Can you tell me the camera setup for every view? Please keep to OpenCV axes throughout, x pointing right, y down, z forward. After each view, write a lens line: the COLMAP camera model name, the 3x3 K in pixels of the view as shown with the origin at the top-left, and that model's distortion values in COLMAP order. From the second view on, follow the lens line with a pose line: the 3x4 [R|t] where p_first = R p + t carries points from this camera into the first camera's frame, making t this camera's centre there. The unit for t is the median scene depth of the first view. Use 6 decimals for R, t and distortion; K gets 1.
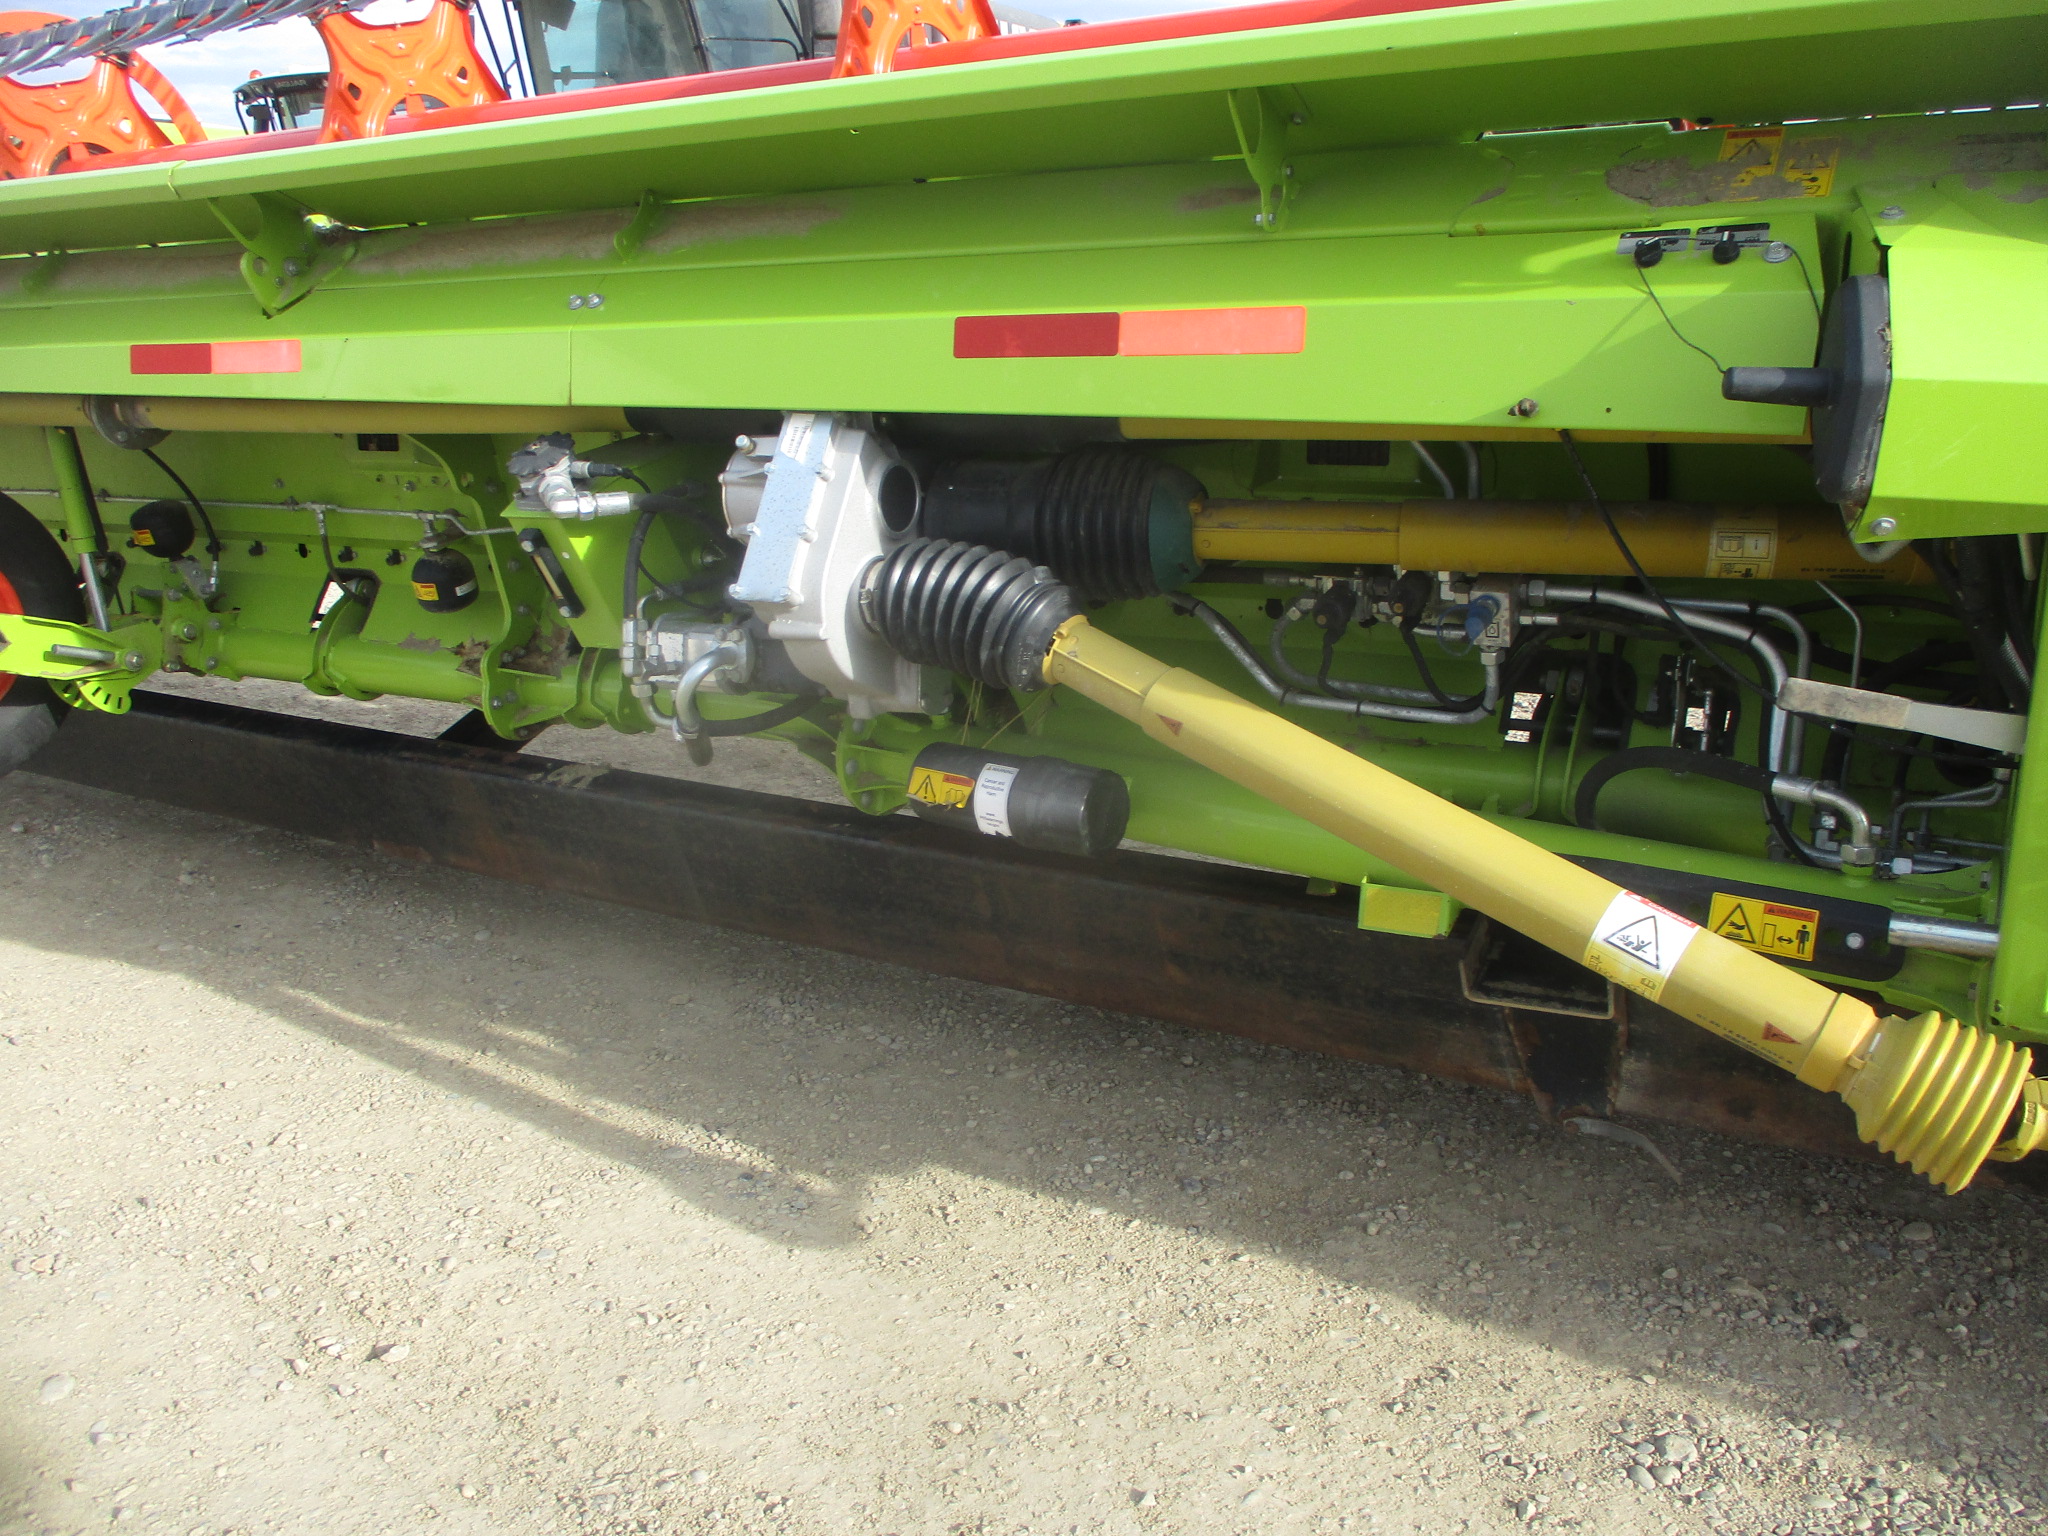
lens RADIAL K [[1716.6, 0, 1024.4], [0, 1716.6, 766.2], [0, 0, 1]] dist [-0.012808, -0.010485]
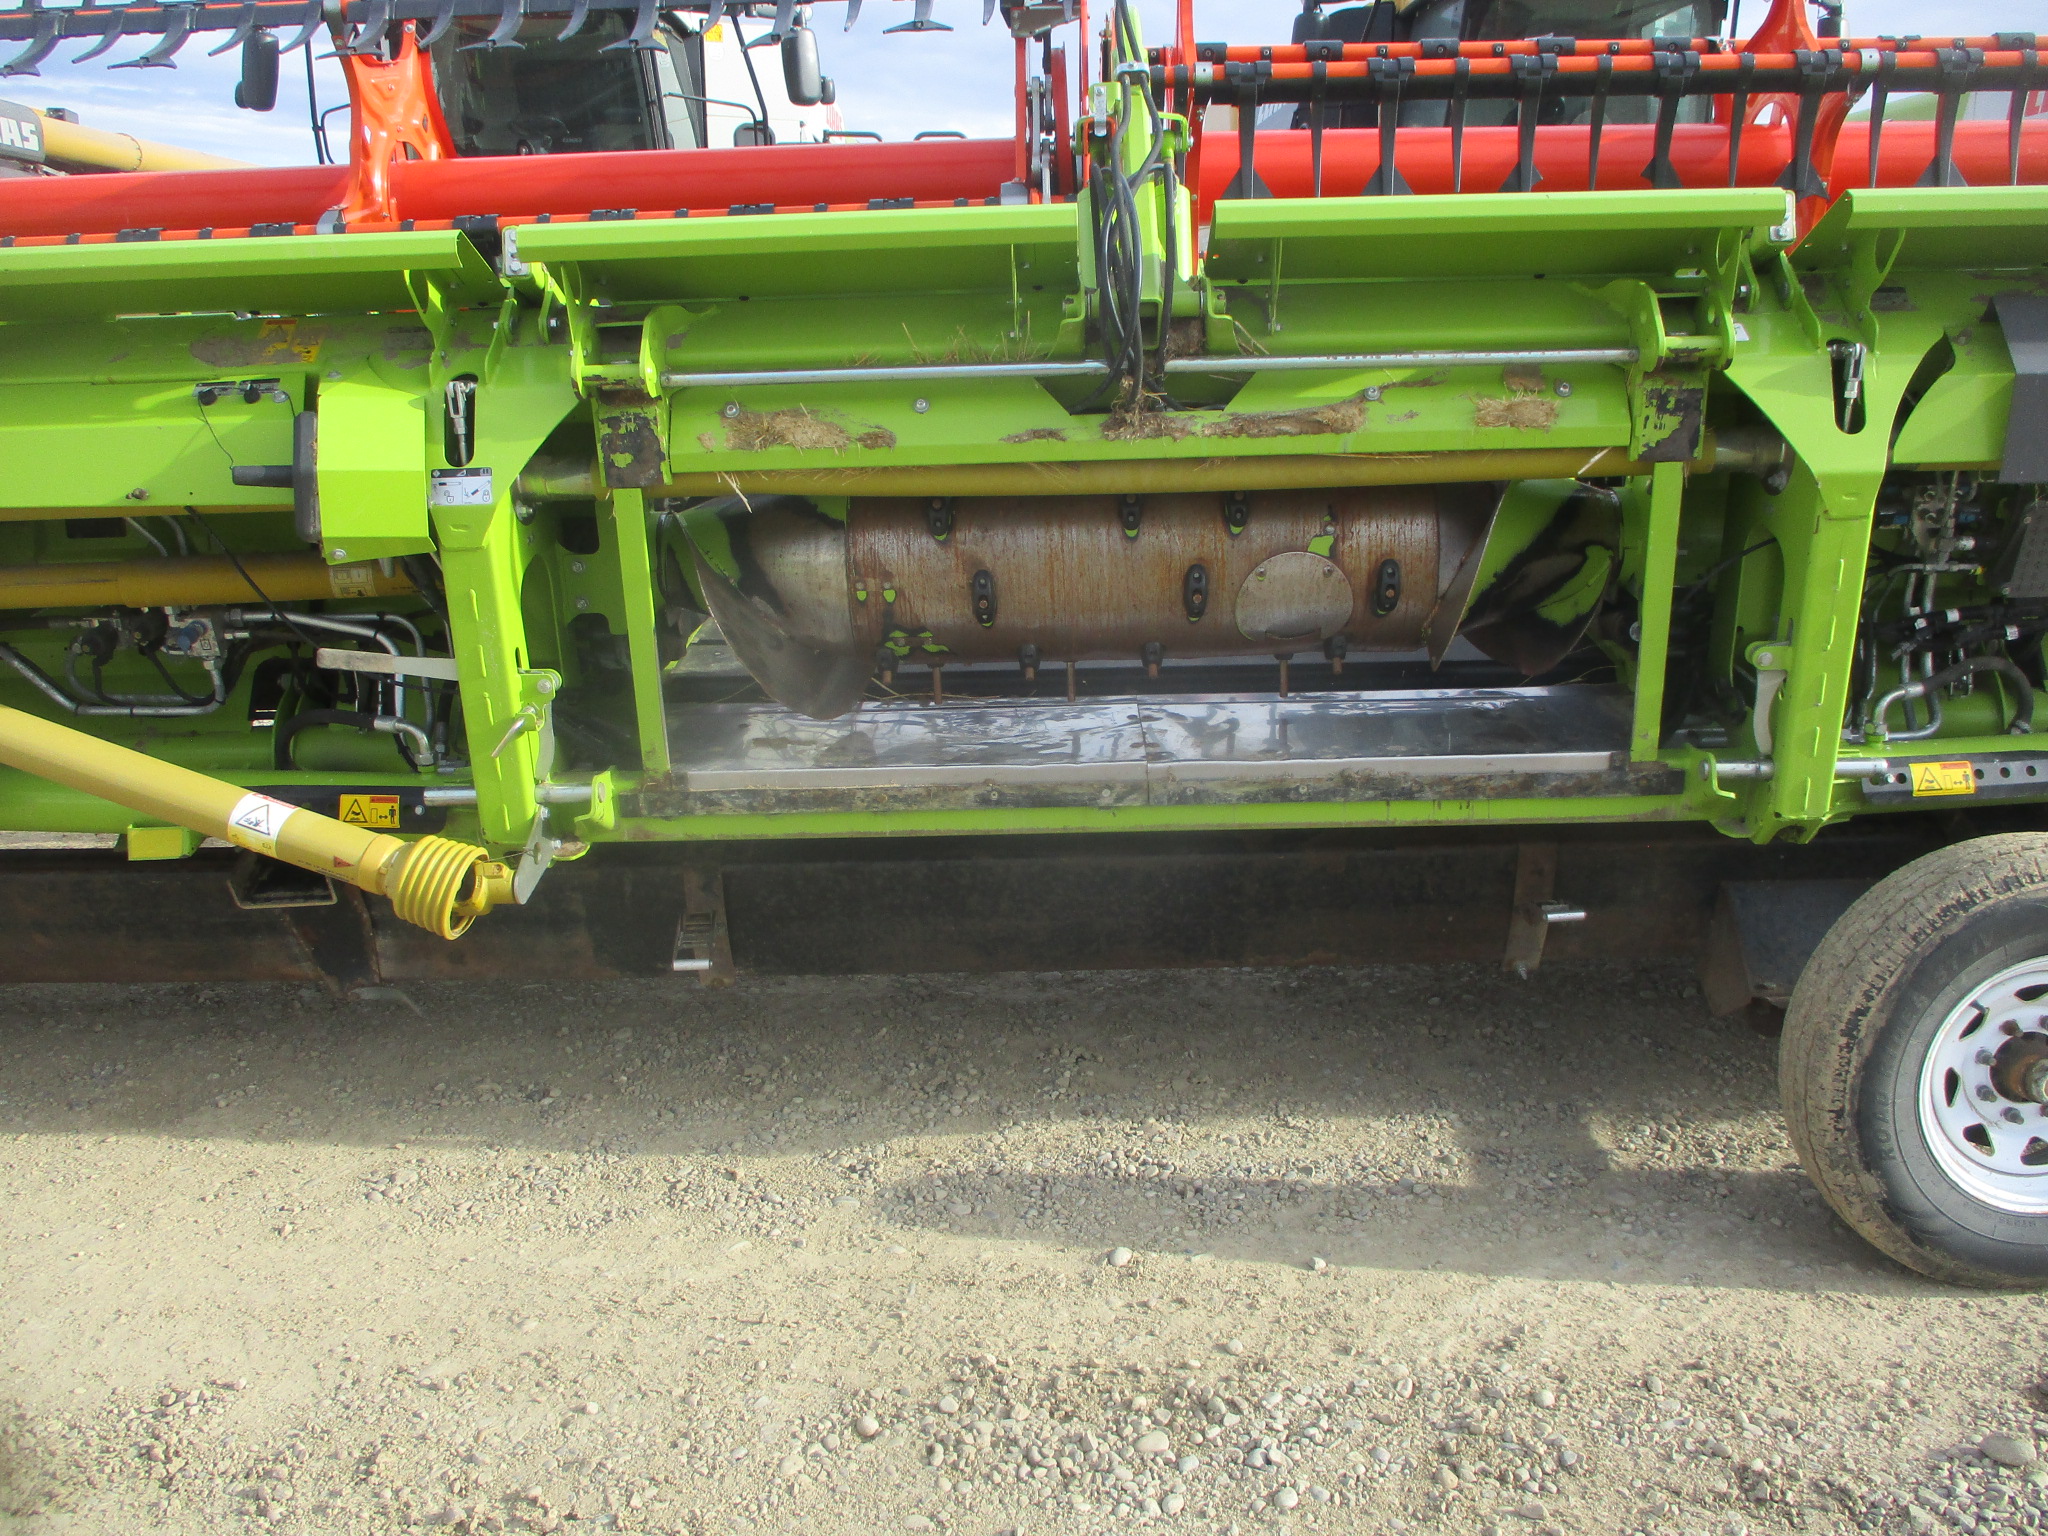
lens RADIAL K [[1716.6, 0, 1022.5], [0, 1716.6, 770.4], [0, 0, 1]] dist [-0.012808, -0.010485]
pose [[0.882267, -0.105653, 0.458740, 0.207924], [0.125384, 0.992027, -0.012669, 0.131774], [-0.453744, 0.068696, 0.888480, -0.597623]]
